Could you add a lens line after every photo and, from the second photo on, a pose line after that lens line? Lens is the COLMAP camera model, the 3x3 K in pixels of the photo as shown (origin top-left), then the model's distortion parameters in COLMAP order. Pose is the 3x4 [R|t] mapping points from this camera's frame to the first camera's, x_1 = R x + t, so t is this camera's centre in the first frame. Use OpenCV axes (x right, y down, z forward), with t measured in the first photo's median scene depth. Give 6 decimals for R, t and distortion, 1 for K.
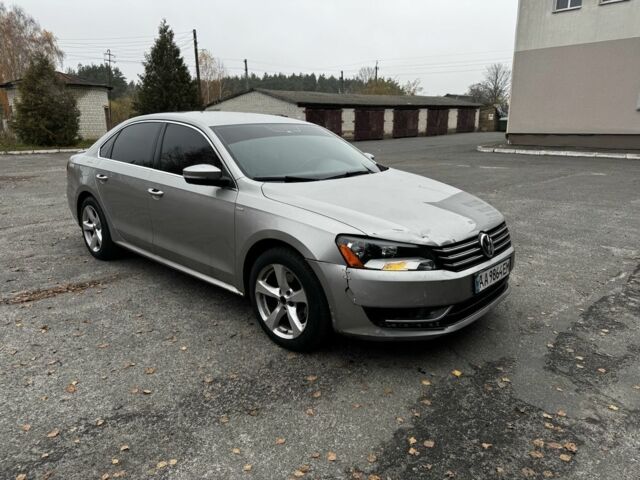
lens RADIAL K [[508.9, 0, 320.0], [0, 508.9, 240.0], [0, 0, 1]] dist [0.008787, -0.011527]
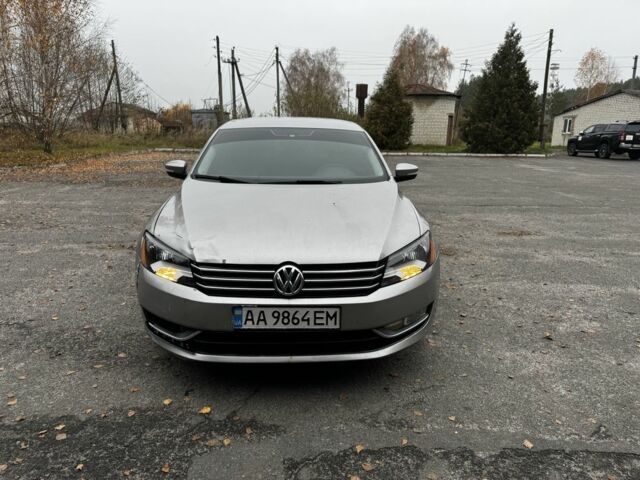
lens RADIAL K [[508.9, 0, 320.0], [0, 508.9, 240.0], [0, 0, 1]] dist [0.008787, -0.011527]
pose [[0.649937, 0.172676, -0.740112, 0.241101], [-0.184922, 0.980509, 0.066371, -0.029095], [0.737147, 0.093726, 0.669201, 0.128986]]
